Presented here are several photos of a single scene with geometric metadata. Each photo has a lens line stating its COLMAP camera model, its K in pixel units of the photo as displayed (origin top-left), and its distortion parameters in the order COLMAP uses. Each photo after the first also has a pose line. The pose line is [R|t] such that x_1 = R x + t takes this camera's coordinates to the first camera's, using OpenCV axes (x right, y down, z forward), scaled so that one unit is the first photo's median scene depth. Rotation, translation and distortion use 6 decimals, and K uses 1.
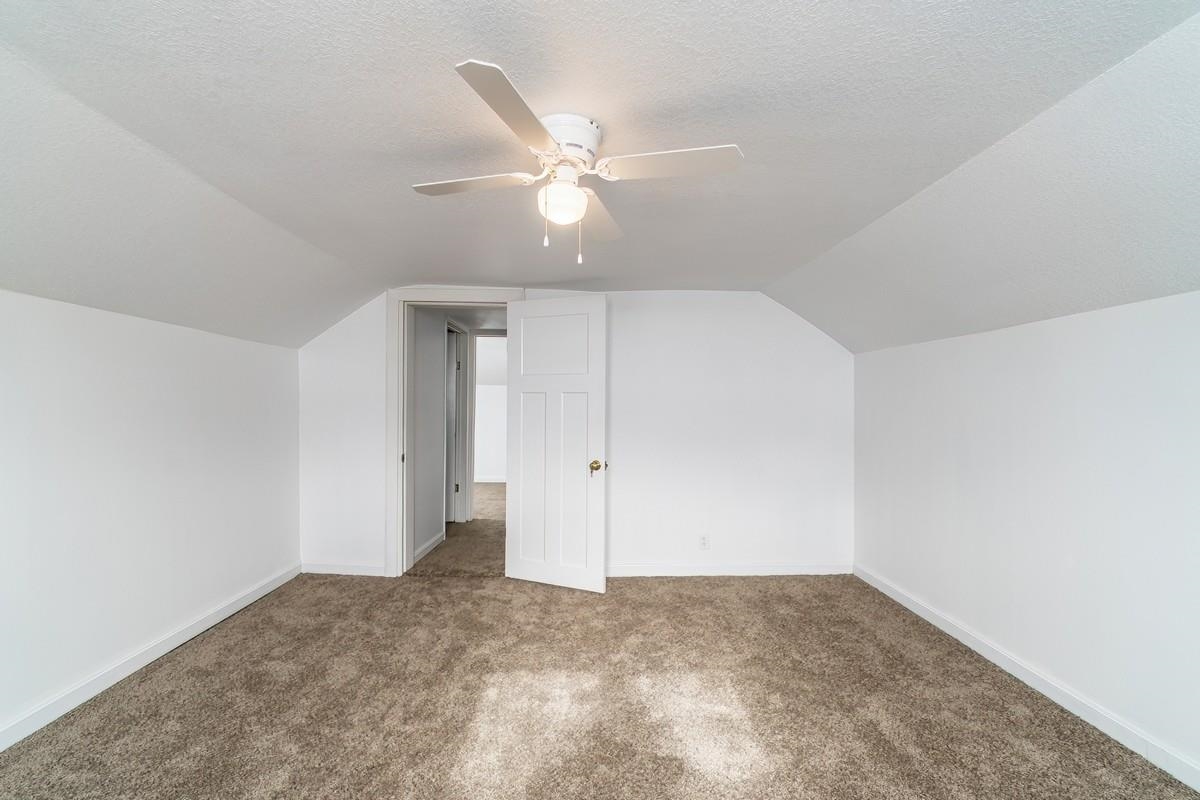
lens RADIAL K [[526.8, 0, 600.0], [0, 526.8, 400.0], [0, 0, 1]] dist [0.000327, 0.000535]
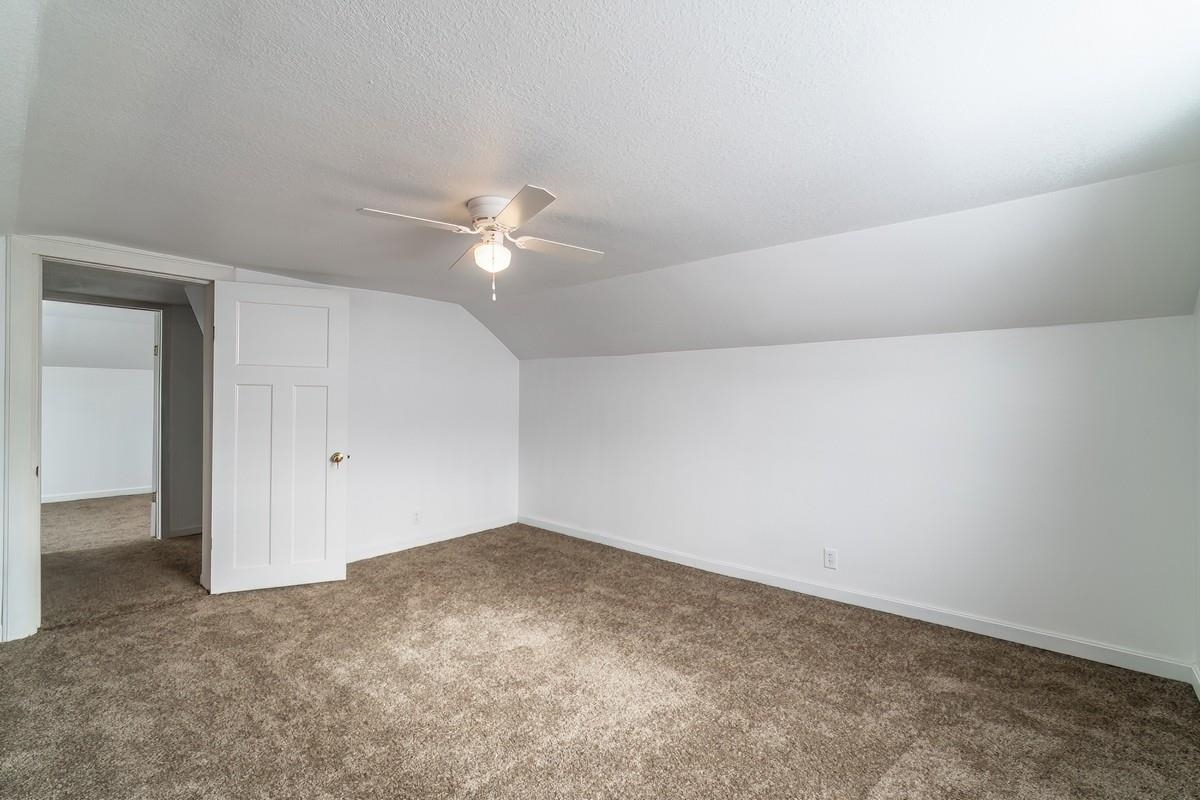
lens RADIAL K [[526.8, 0, 600.0], [0, 526.8, 400.0], [0, 0, 1]] dist [0.000327, 0.000535]
pose [[0.669208, -0.004259, 0.743063, -0.453133], [-0.014972, 0.999703, 0.019214, -0.016104], [-0.742924, -0.023984, 0.668946, -0.066099]]
